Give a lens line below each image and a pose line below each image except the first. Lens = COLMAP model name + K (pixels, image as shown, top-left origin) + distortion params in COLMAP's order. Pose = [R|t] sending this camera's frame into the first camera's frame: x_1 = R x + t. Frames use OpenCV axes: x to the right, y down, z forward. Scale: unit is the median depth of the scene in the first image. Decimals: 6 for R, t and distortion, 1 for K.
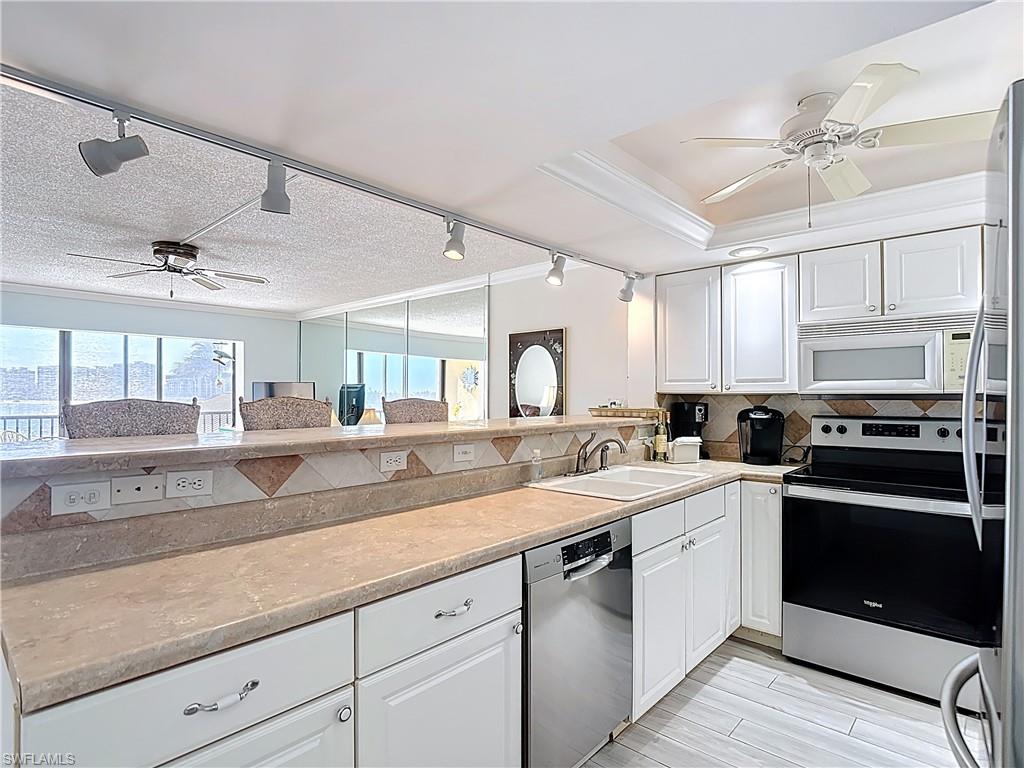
lens RADIAL K [[540.0, 0, 521.7], [0, 540.0, 389.8], [0, 0, 1]] dist [0.010598, -0.015128]
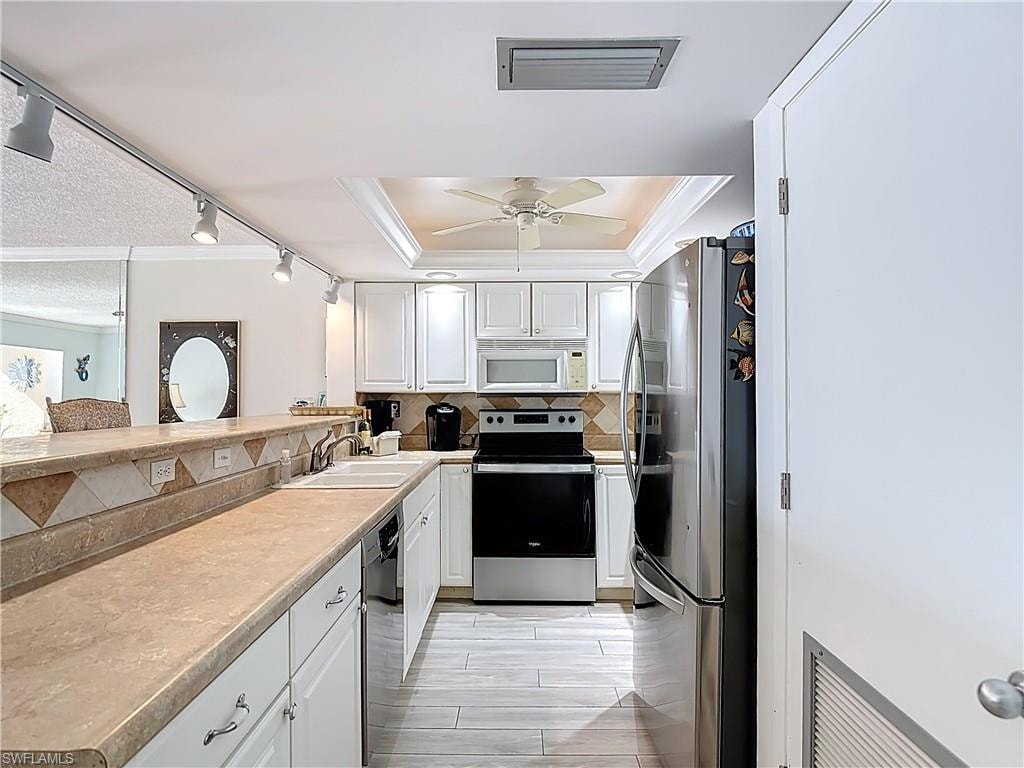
lens RADIAL K [[540.0, 0, 518.3], [0, 540.0, 377.3], [0, 0, 1]] dist [0.010598, -0.015128]
pose [[0.748227, 0.019037, 0.663170, -0.279028], [-0.005727, 0.999736, -0.022238, -0.001177], [-0.663418, 0.012841, 0.748138, -0.015204]]
